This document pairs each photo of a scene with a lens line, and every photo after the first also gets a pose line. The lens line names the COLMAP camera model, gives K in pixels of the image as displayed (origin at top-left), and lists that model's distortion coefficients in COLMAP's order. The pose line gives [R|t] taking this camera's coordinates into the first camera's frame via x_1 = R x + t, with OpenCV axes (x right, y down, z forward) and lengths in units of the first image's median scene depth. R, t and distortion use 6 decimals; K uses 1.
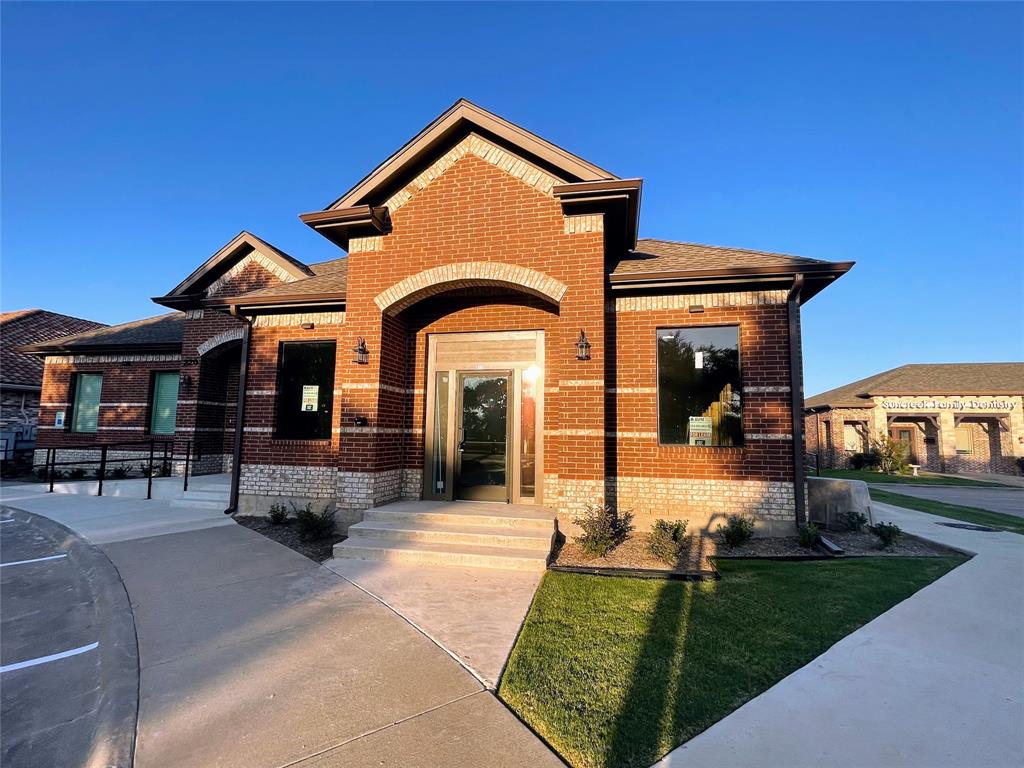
lens RADIAL K [[468.0, 0, 513.6], [0, 468.0, 387.4], [0, 0, 1]] dist [0.000782, -0.002079]
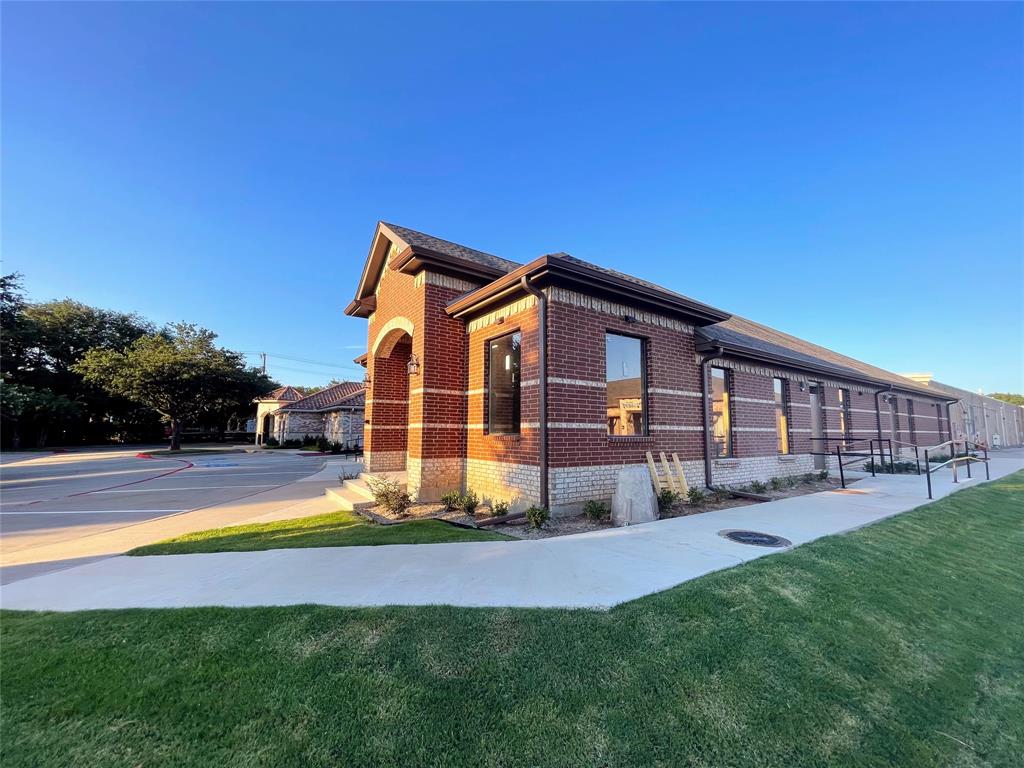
lens RADIAL K [[412.6, 0, 513.2], [0, 412.6, 386.0], [0, 0, 1]] dist [-0.001703, 0.000389]
pose [[0.738962, -0.086402, -0.668184, 1.096482], [0.076267, 0.996096, -0.044458, 0.048608], [0.669416, -0.018108, 0.742667, 0.229171]]
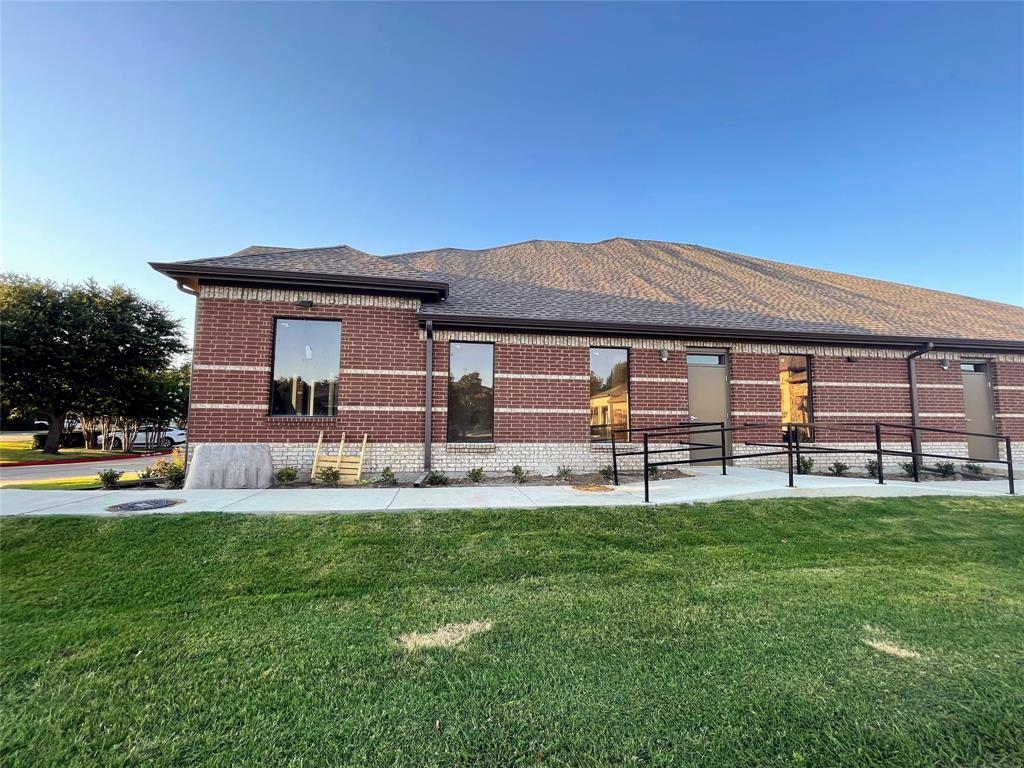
lens RADIAL K [[412.6, 0, 516.0], [0, 412.6, 387.6], [0, 0, 1]] dist [-0.001703, 0.000389]
pose [[0.381907, -0.097178, -0.919078, 1.809331], [0.096200, 0.993235, -0.065044, 0.196944], [0.919180, -0.063574, 0.388672, 1.271751]]
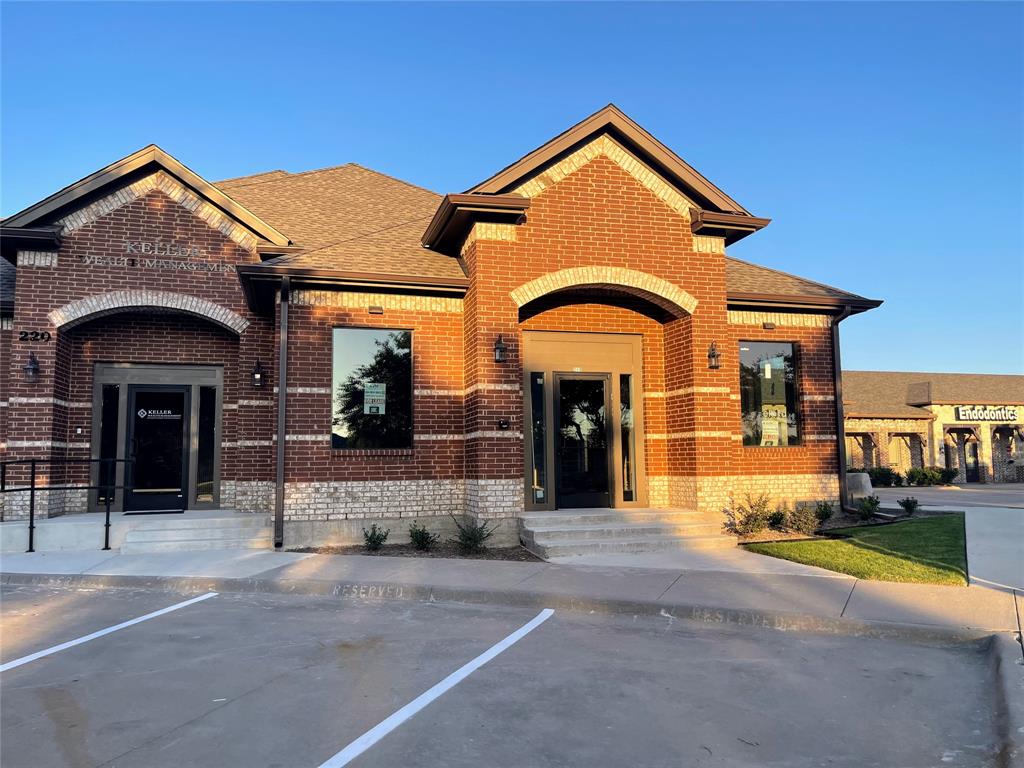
lens RADIAL K [[770.4, 0, 509.1], [0, 770.4, 382.7], [0, 0, 1]] dist [0.053225, -0.031954]
pose [[0.880154, 0.025384, 0.474010, -1.039618], [-0.025016, 0.999662, -0.007085, -0.000930], [-0.474029, -0.005622, 0.880491, -0.353497]]
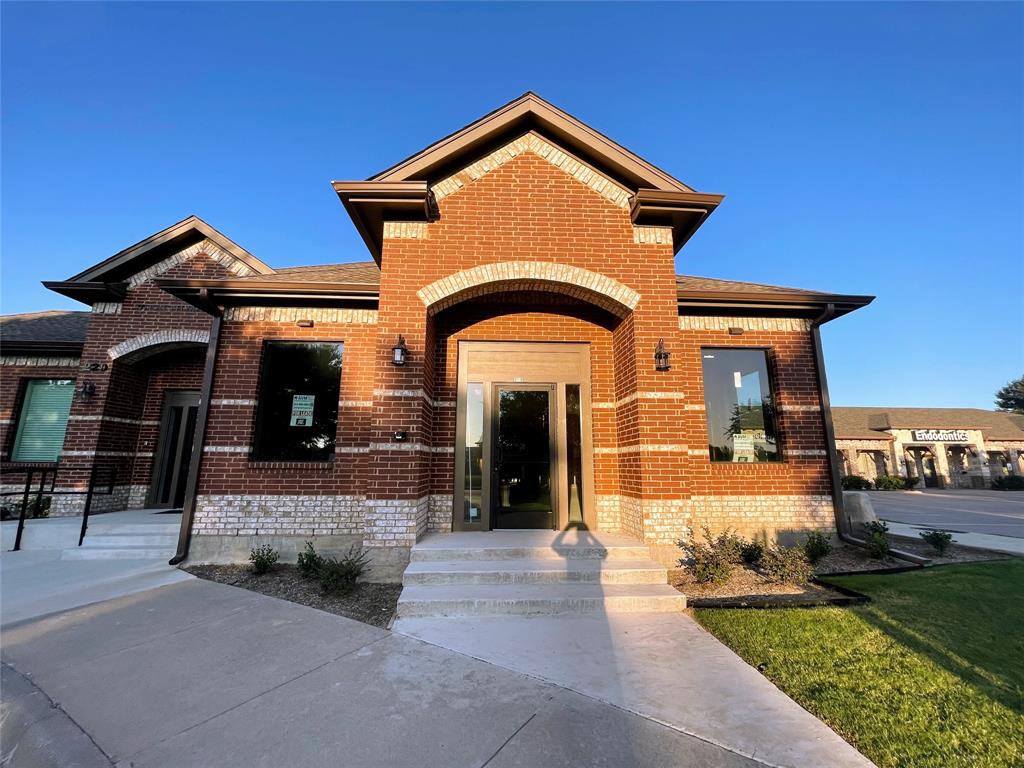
lens RADIAL K [[412.6, 0, 512.1], [0, 412.6, 387.9], [0, 0, 1]] dist [-0.001703, 0.000389]
pose [[0.963716, 0.039045, 0.264059, -0.329149], [-0.016909, 0.996187, -0.085589, 0.047048], [-0.266394, 0.078019, 0.960702, 0.250389]]
